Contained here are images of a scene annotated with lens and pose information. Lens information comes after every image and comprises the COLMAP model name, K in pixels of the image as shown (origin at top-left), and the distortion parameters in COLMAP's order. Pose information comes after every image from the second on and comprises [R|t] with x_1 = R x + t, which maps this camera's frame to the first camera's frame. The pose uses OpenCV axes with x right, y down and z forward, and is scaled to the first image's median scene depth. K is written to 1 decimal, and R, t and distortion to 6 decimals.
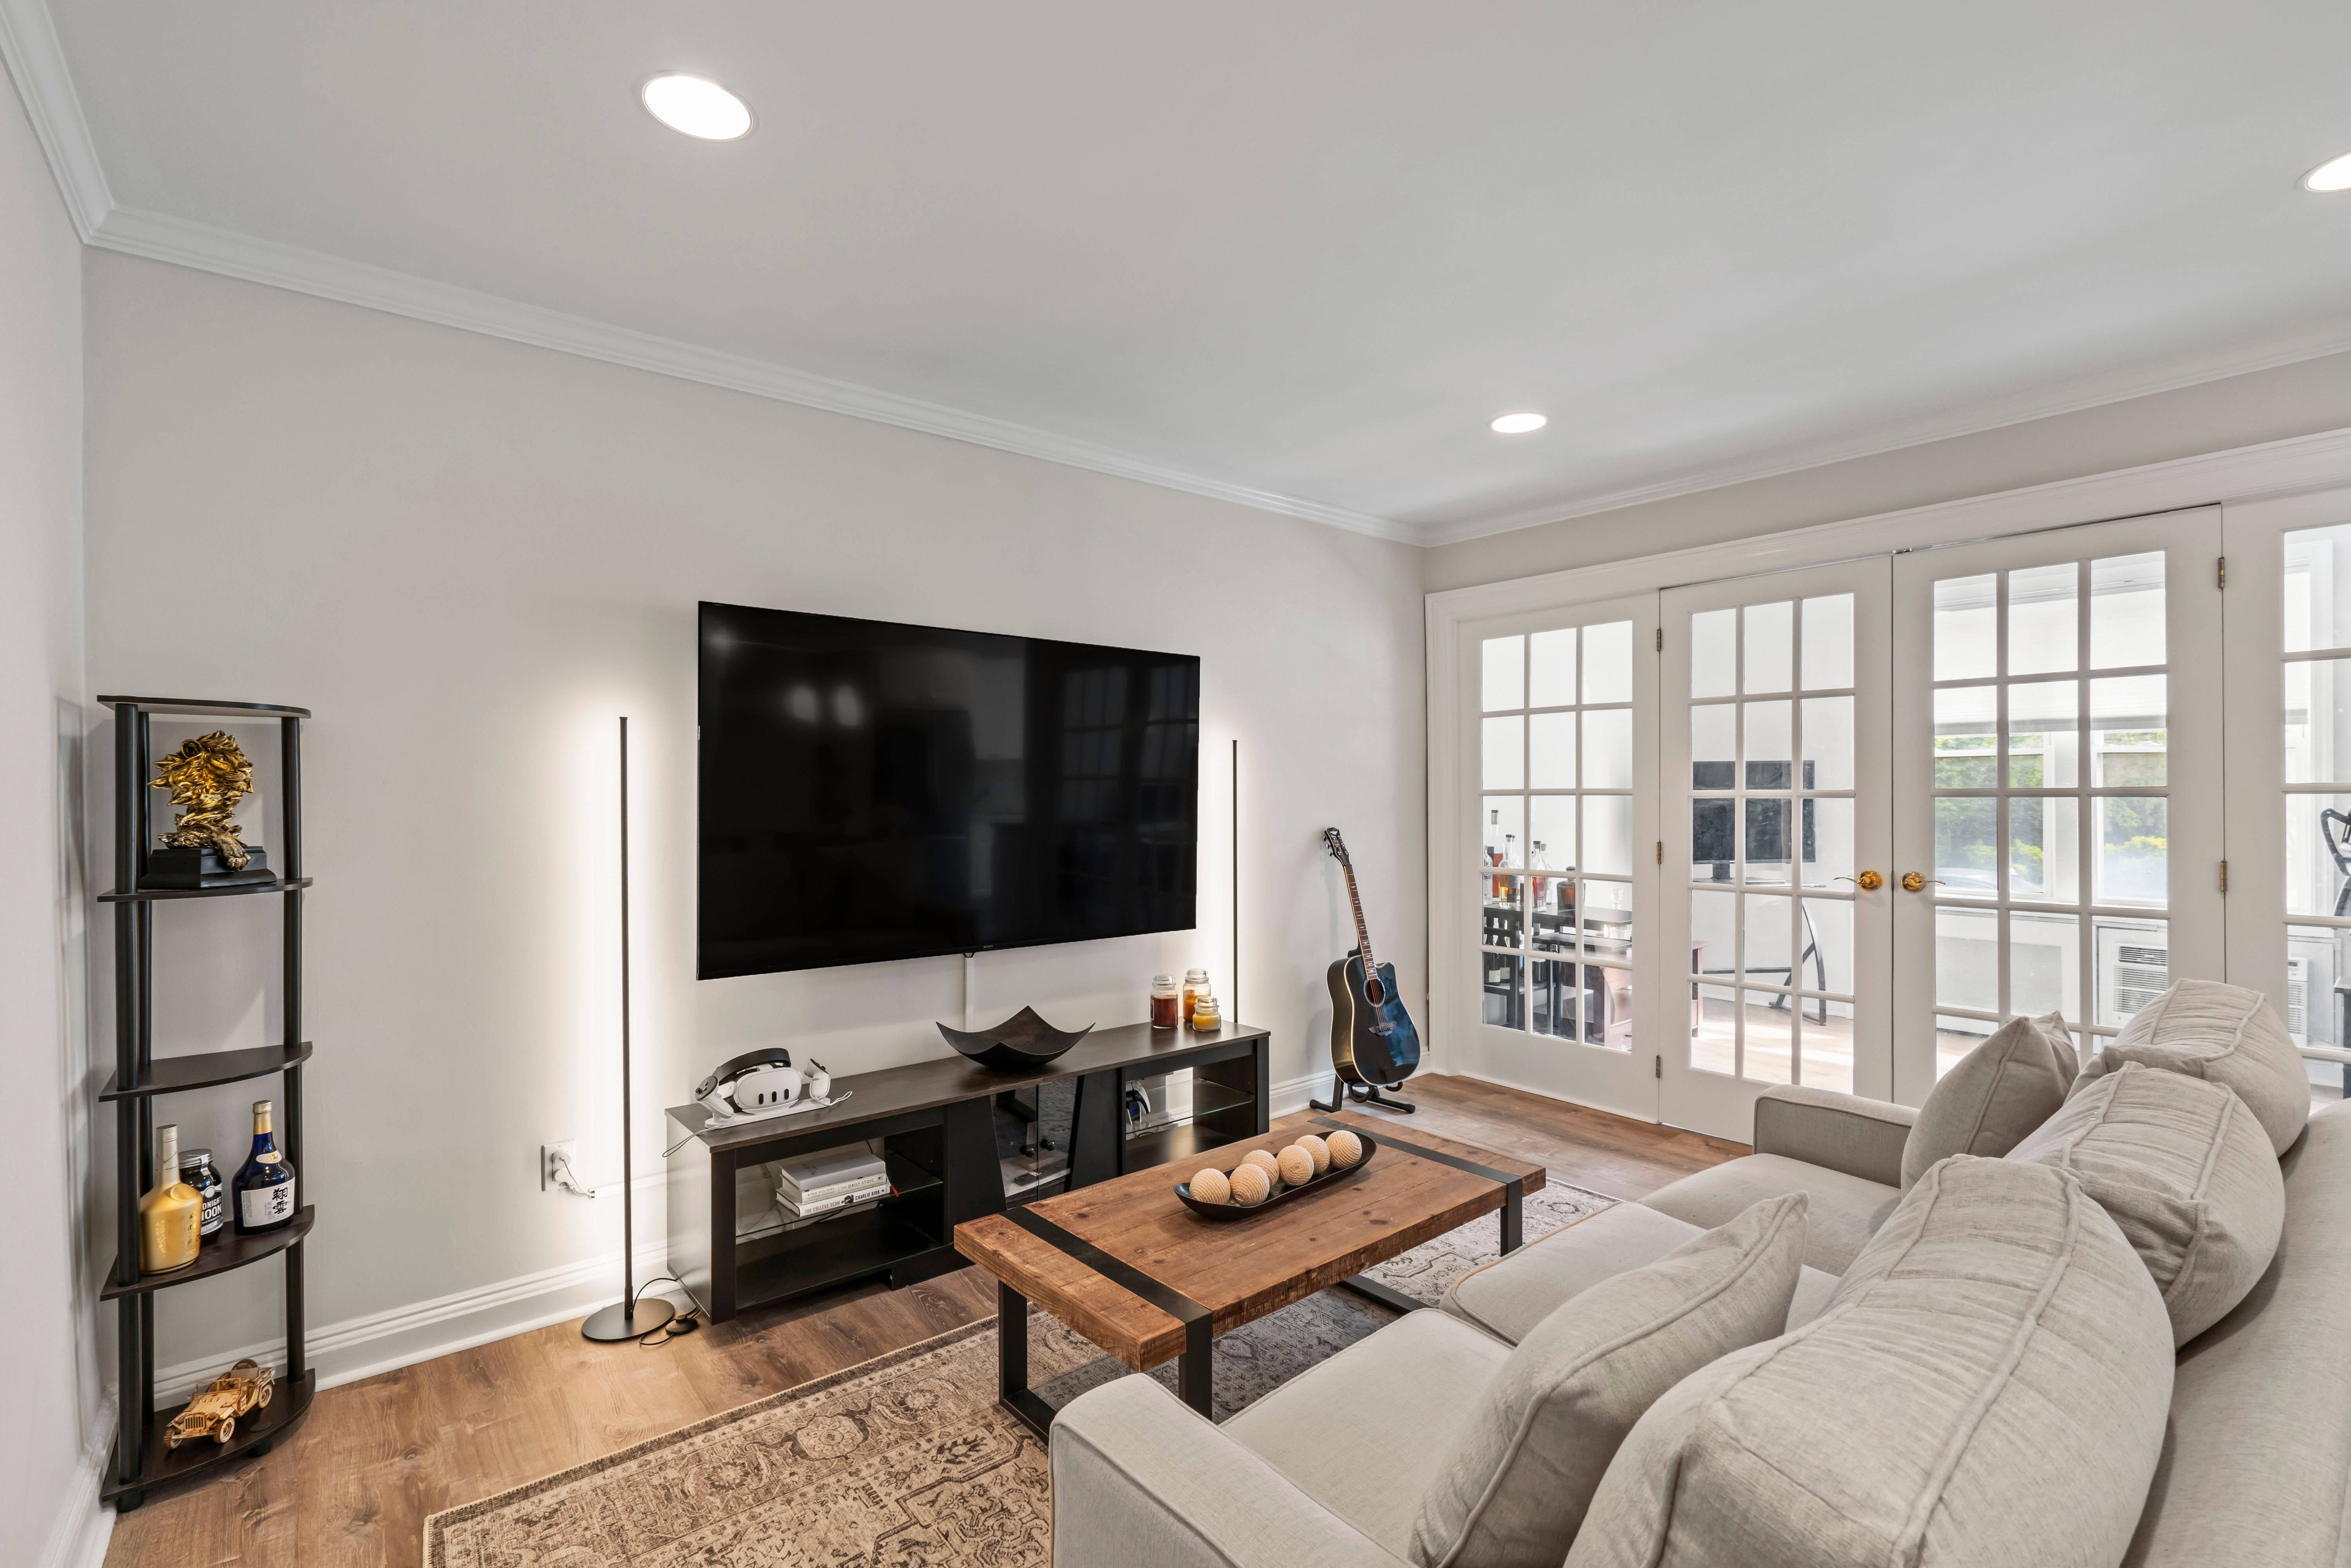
lens RADIAL K [[1049.0, 0, 1165.4], [0, 1049.0, 803.5], [0, 0, 1]] dist [-0.006696, 0.001800]
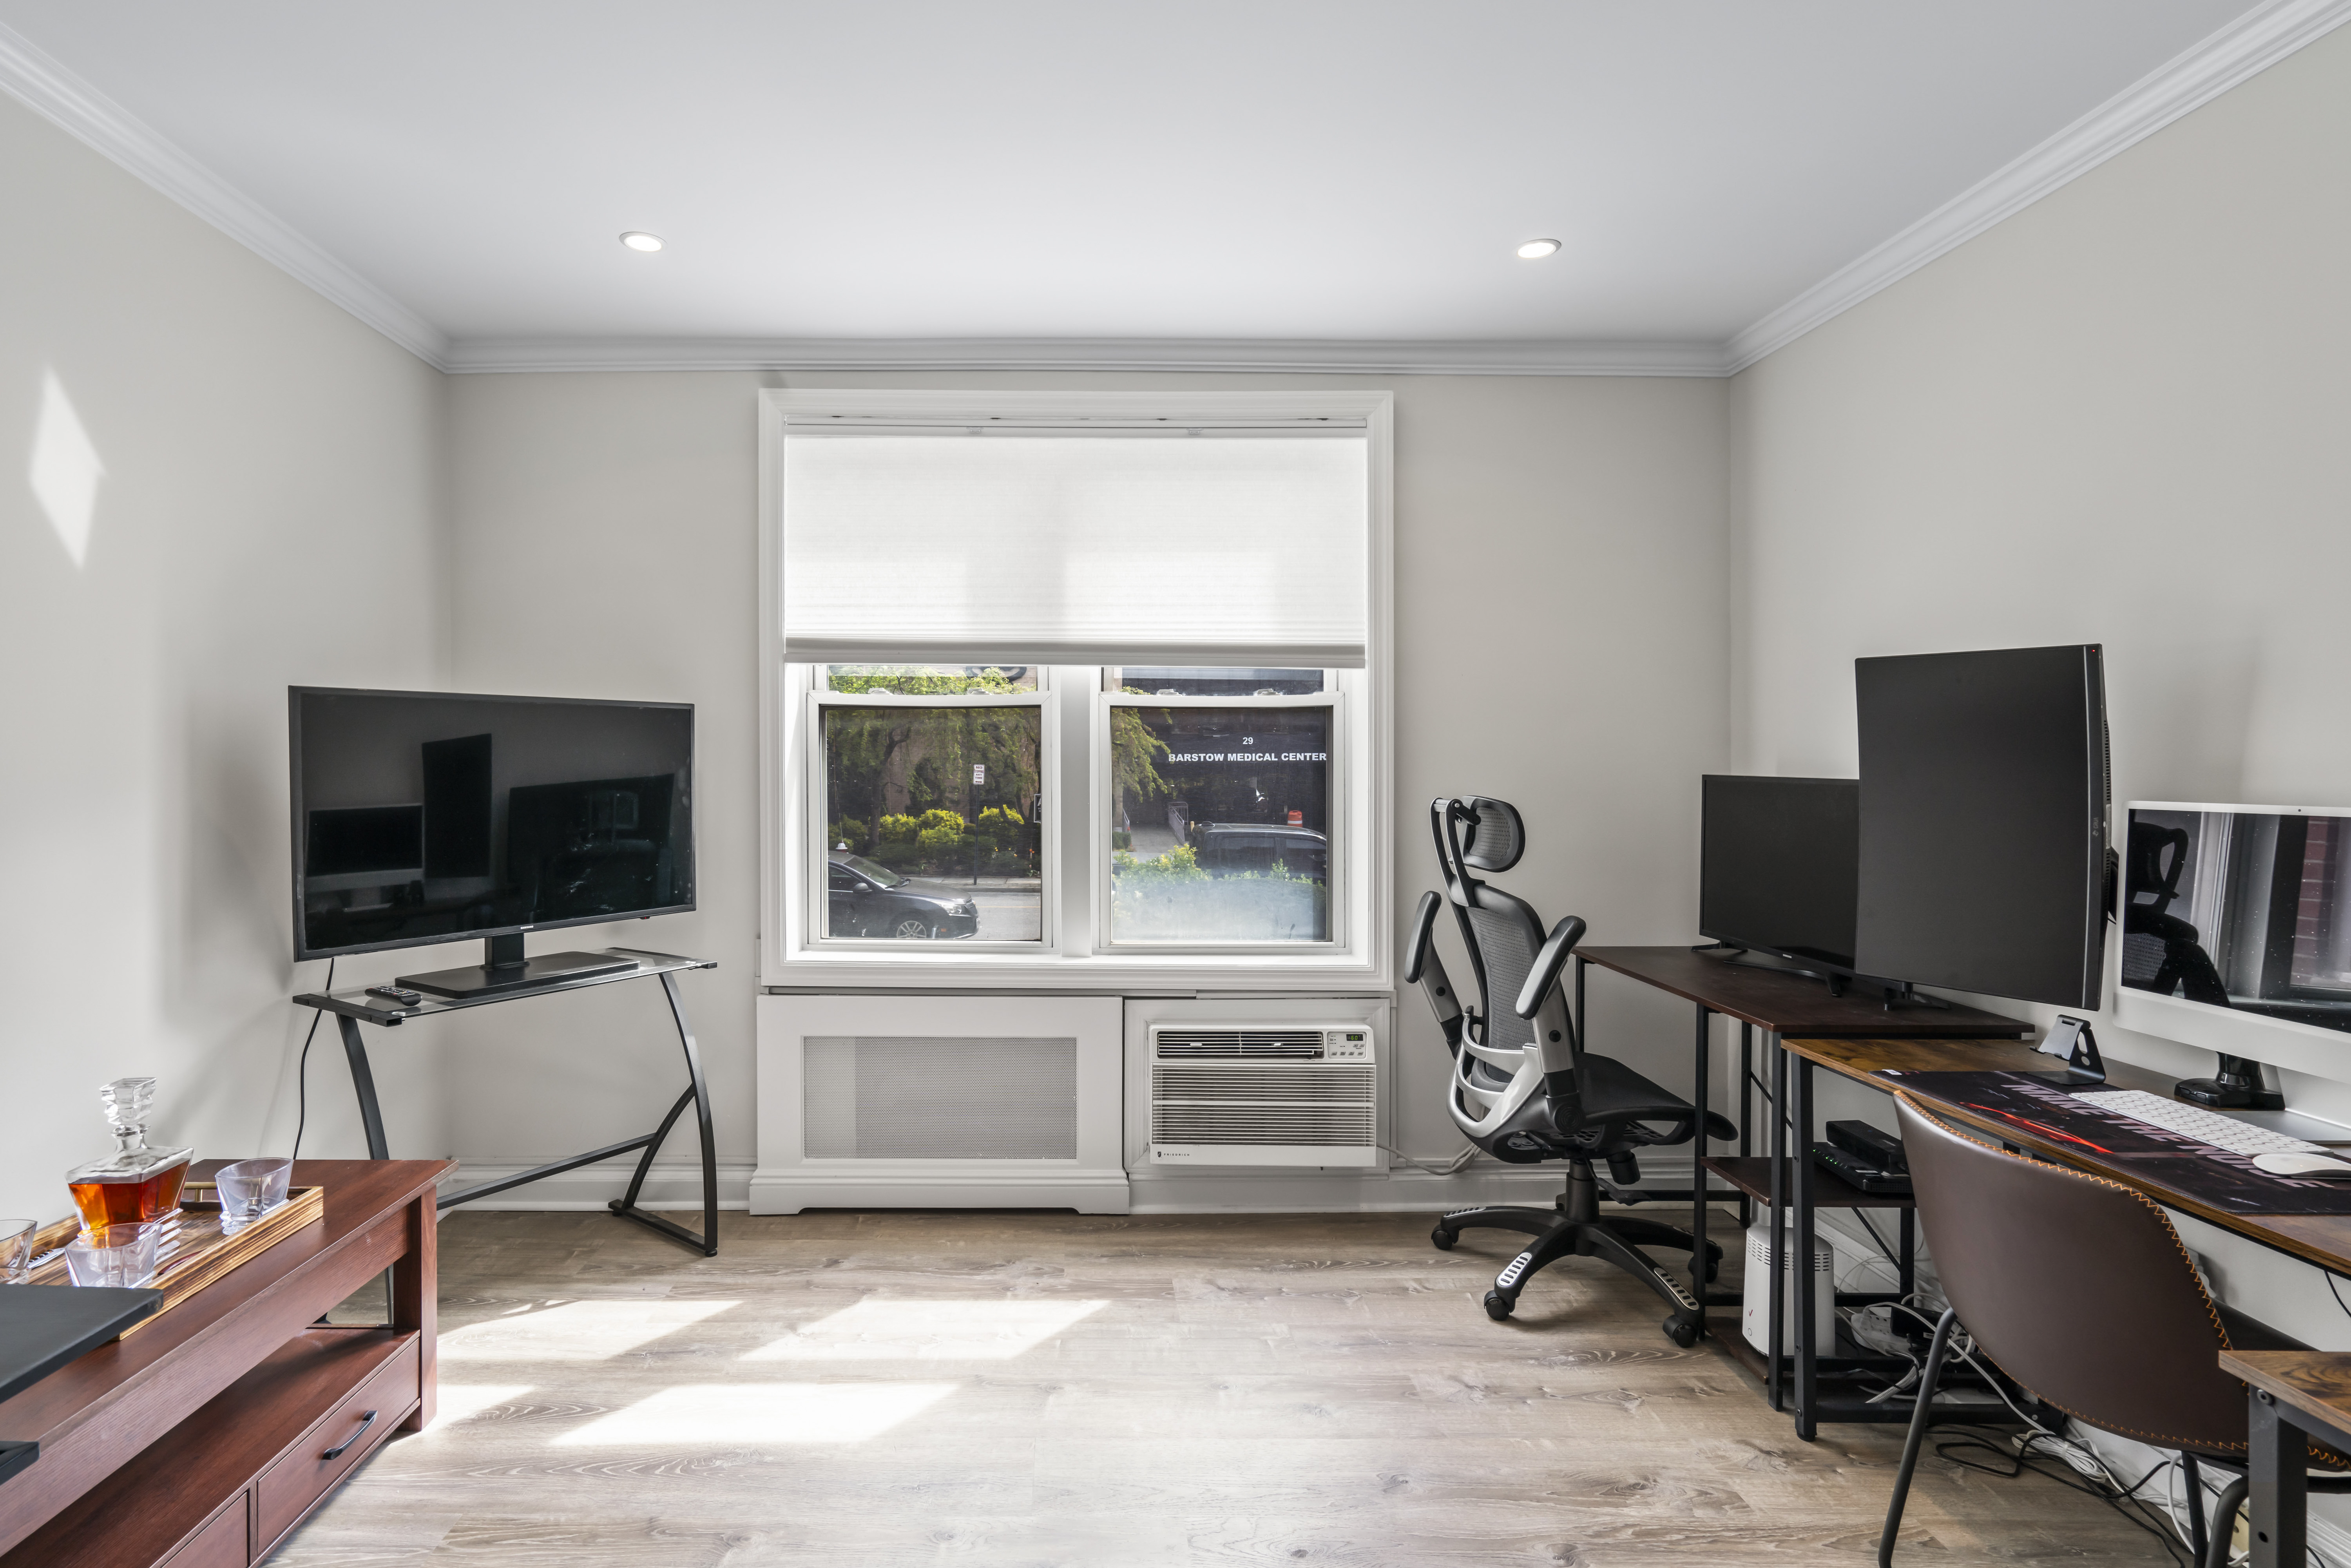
lens RADIAL K [[1099.3, 0, 1049.1], [0, 1099.3, 762.2], [0, 0, 1]] dist [-0.001503, 0.000467]
pose [[0.639806, 0.006069, 0.768512, 0.841686], [0.004249, 0.999926, -0.011434, -0.017602], [-0.768525, 0.010581, 0.639733, 1.378507]]
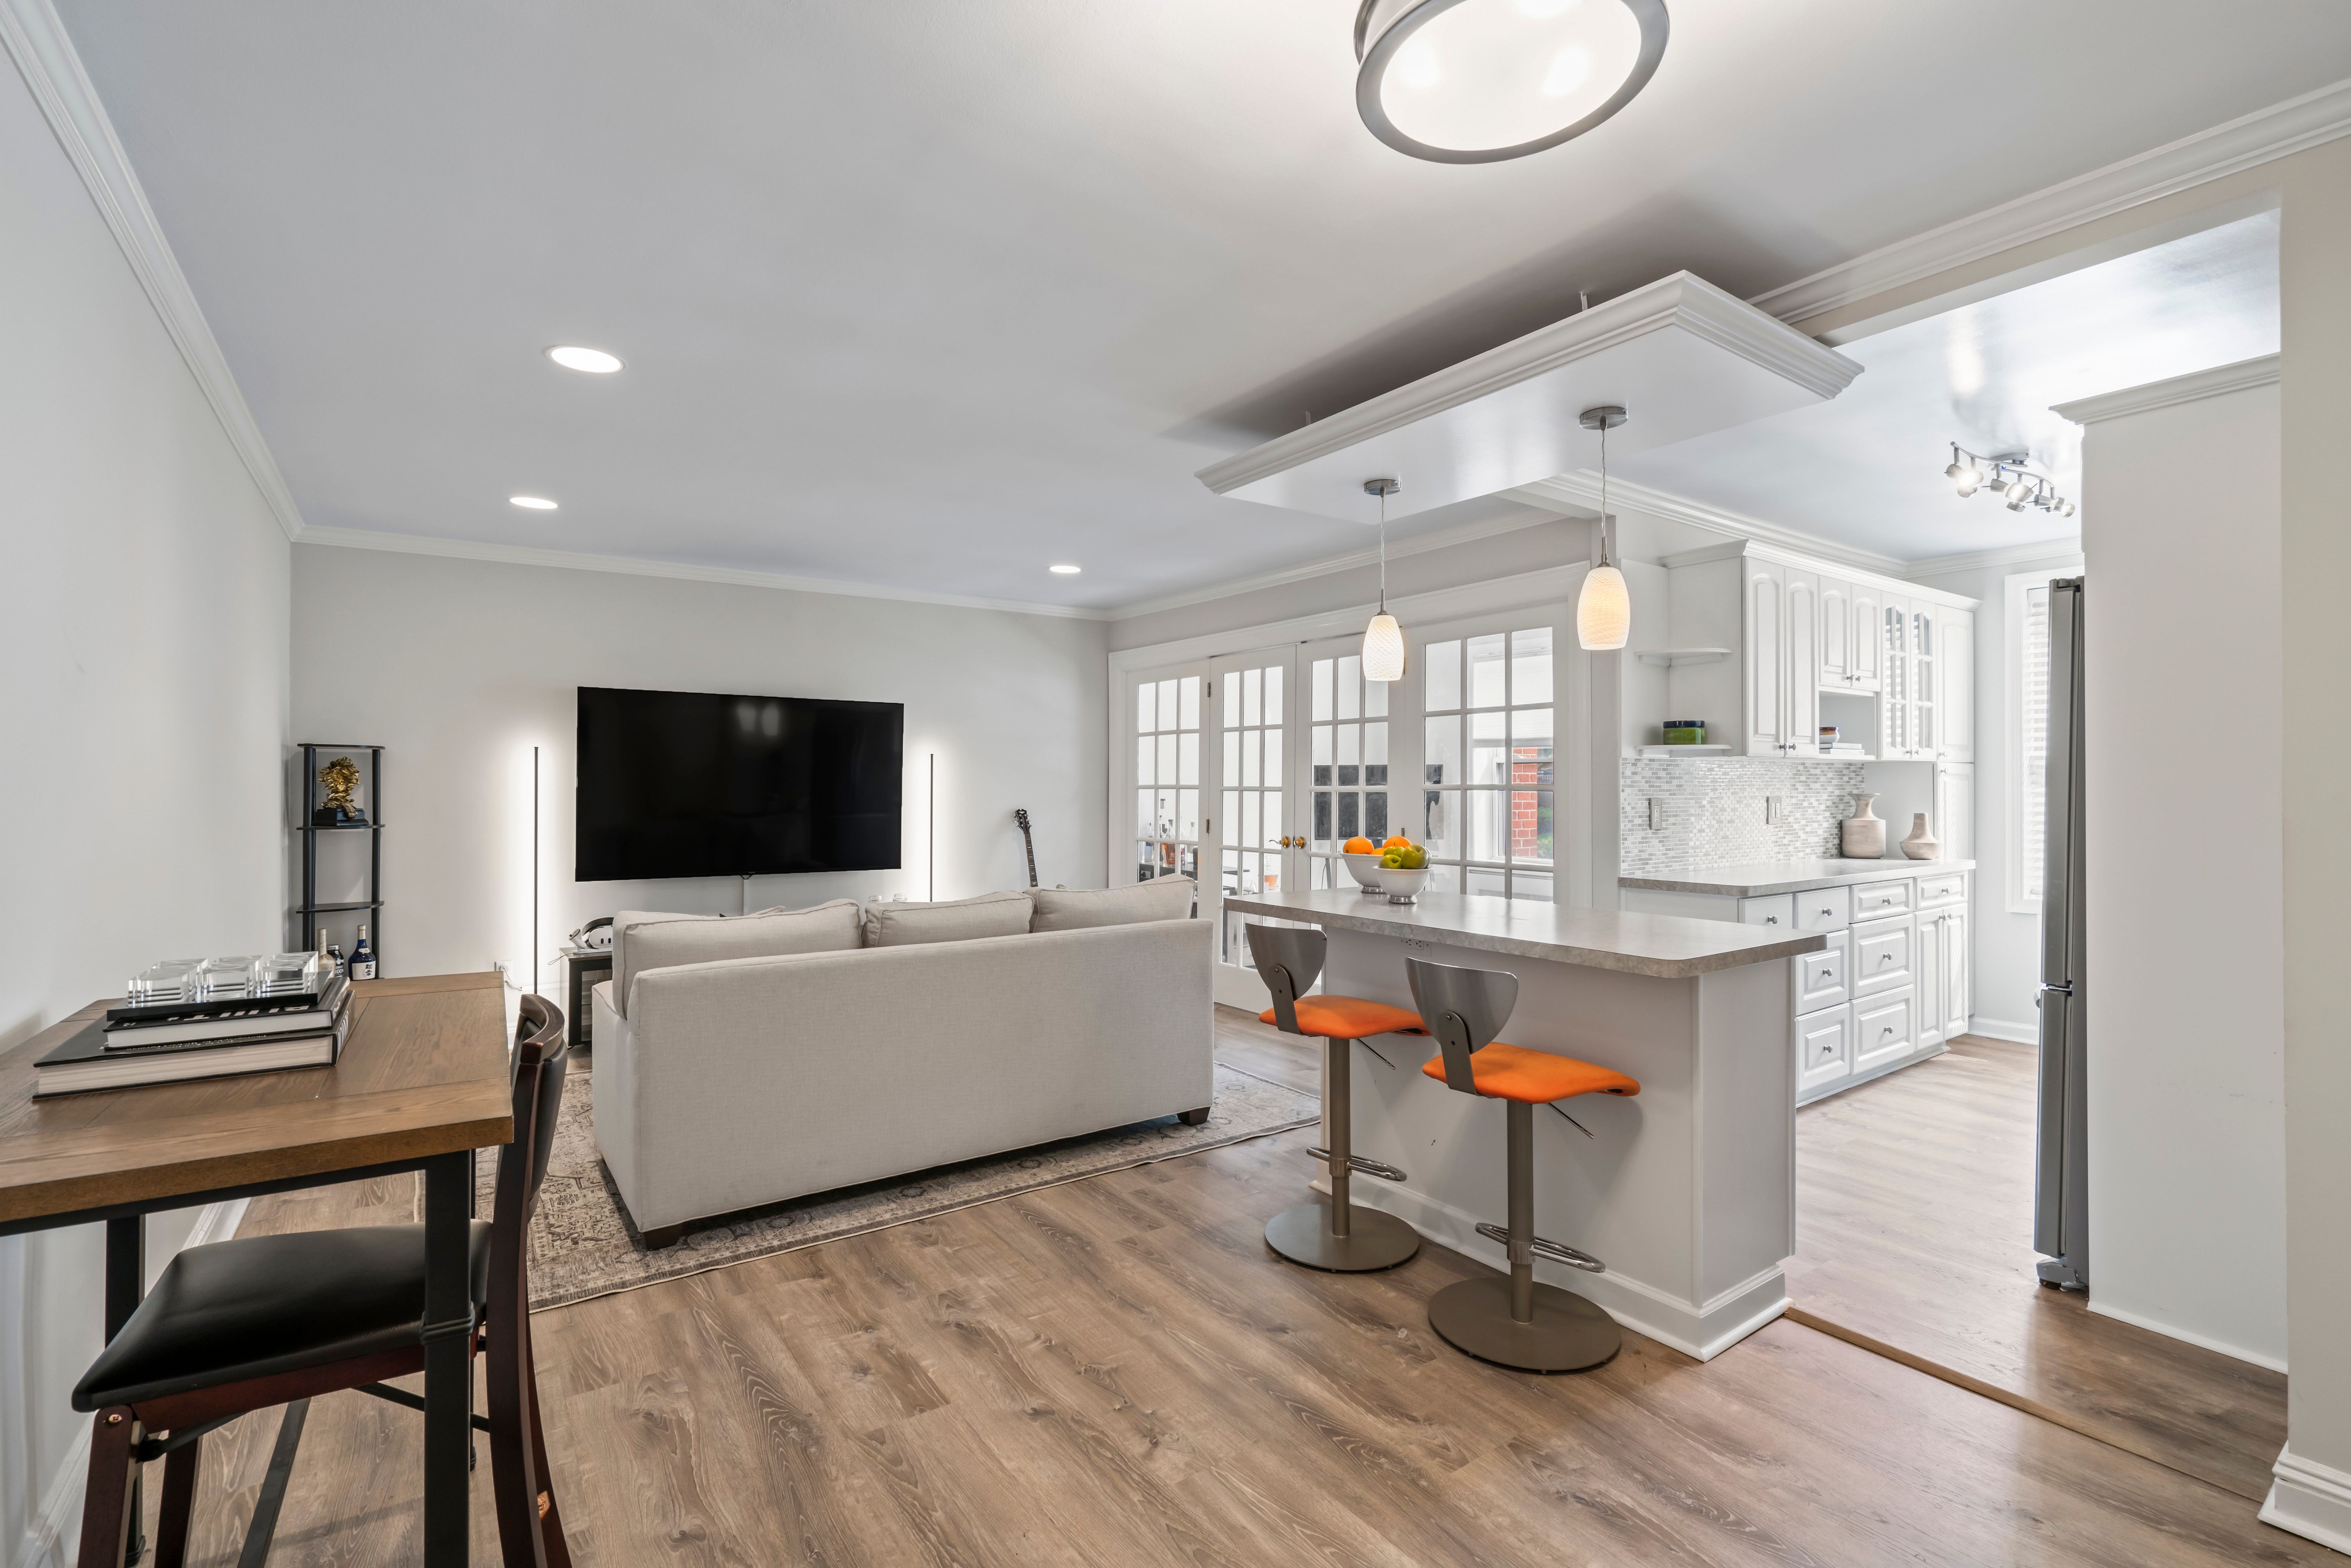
lens RADIAL K [[1099.3, 0, 1185.1], [0, 1099.3, 787.0], [0, 0, 1]] dist [-0.001503, 0.000467]
pose [[0.996952, 0.005241, -0.077842, 0.997199], [-0.005809, 0.999958, -0.007073, 0.001147], [0.077801, 0.007504, 0.996941, -1.122532]]
